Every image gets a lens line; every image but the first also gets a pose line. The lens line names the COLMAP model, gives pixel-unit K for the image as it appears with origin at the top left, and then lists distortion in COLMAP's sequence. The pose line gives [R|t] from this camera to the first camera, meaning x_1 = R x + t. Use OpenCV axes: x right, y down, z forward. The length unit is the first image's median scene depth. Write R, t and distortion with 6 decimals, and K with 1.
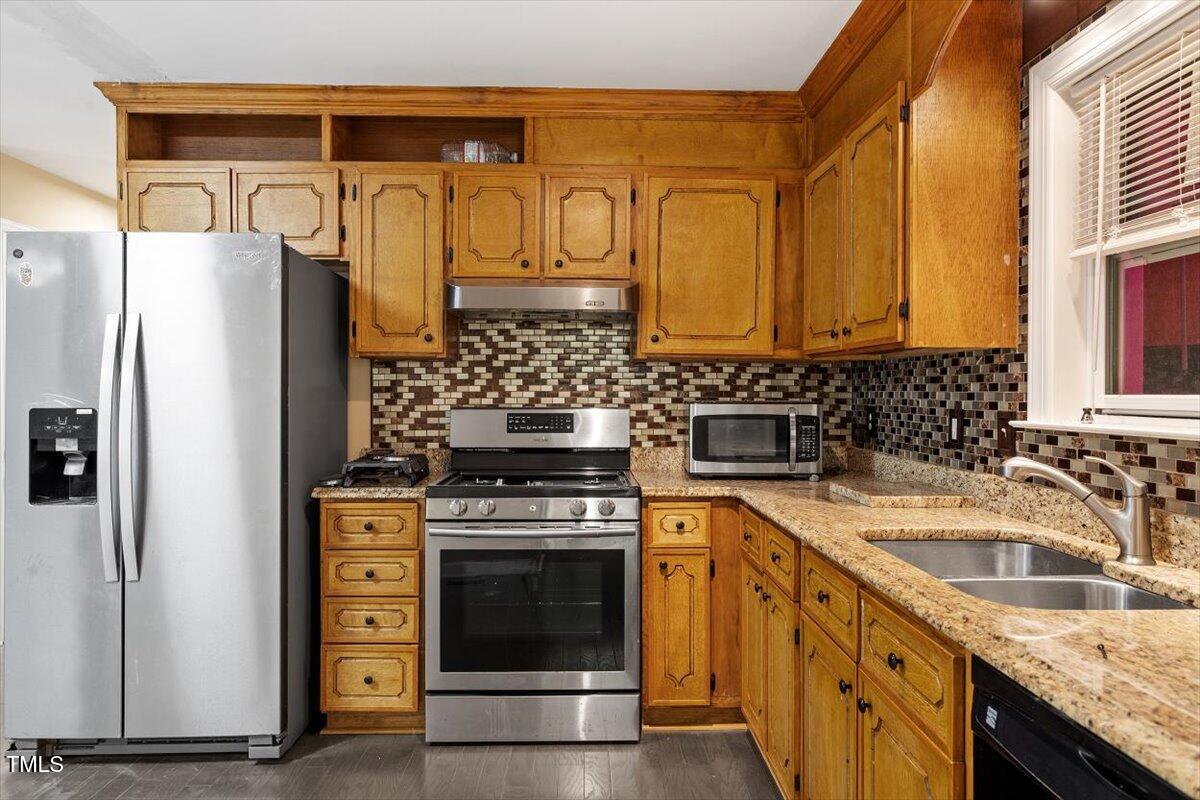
lens RADIAL K [[781.4, 0, 600.9], [0, 781.4, 398.3], [0, 0, 1]] dist [-0.005053, -0.002181]
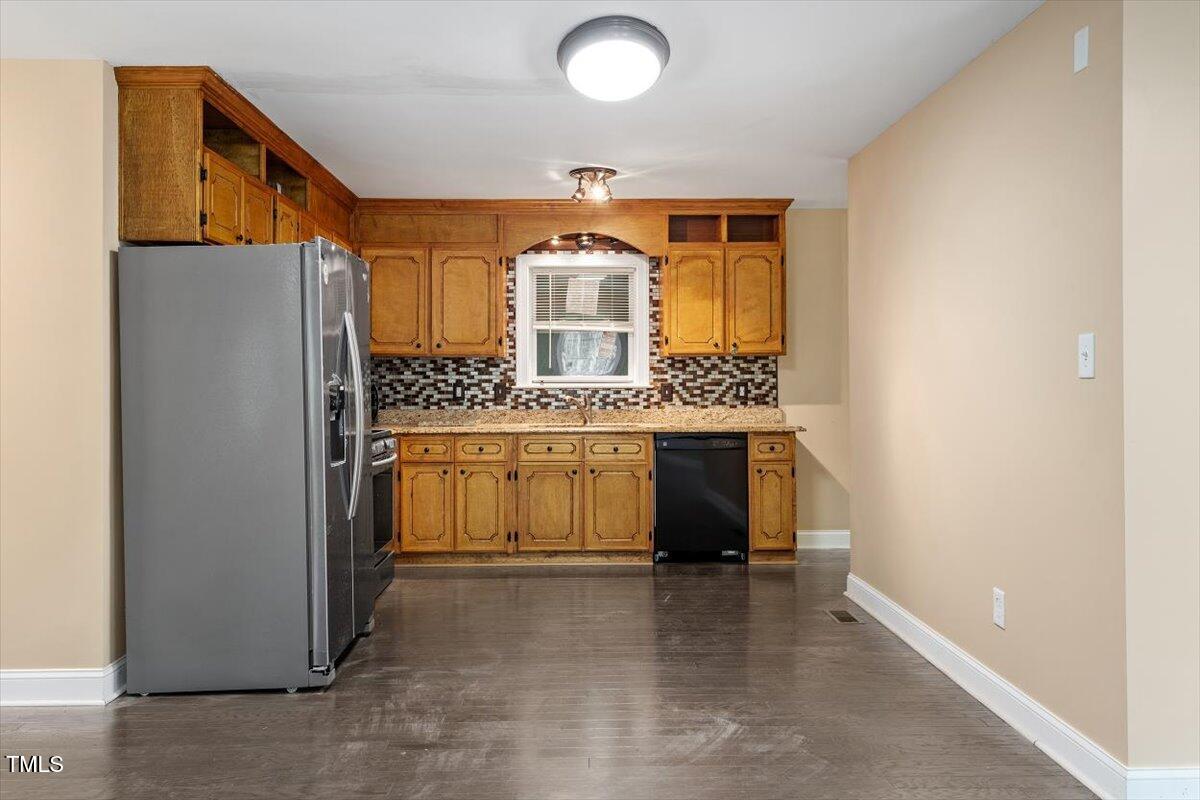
lens RADIAL K [[1016.1, 0, 578.7], [0, 1016.1, 374.6], [0, 0, 1]] dist [0.066546, -0.083786]
pose [[-0.001250, 0.004052, 0.999991, -2.188917], [0.009998, 0.999942, -0.004039, 0.004651], [-0.999949, 0.009993, -0.001290, 0.593992]]
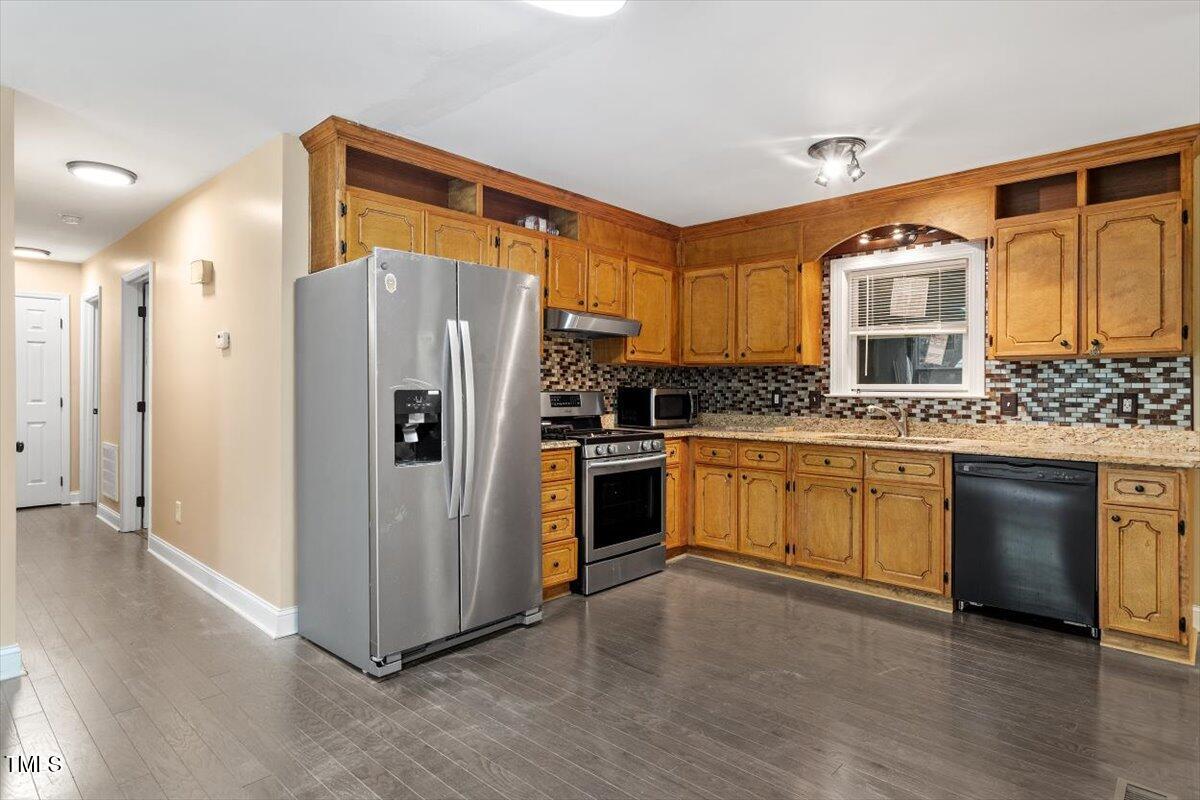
lens RADIAL K [[651.7, 0, 602.5], [0, 651.7, 387.9], [0, 0, 1]] dist [0.005744, 0.001722]
pose [[0.694760, 0.002648, 0.719237, -1.165315], [0.000299, 0.999992, -0.003971, 0.012479], [-0.719242, 0.002973, 0.694754, 0.023459]]
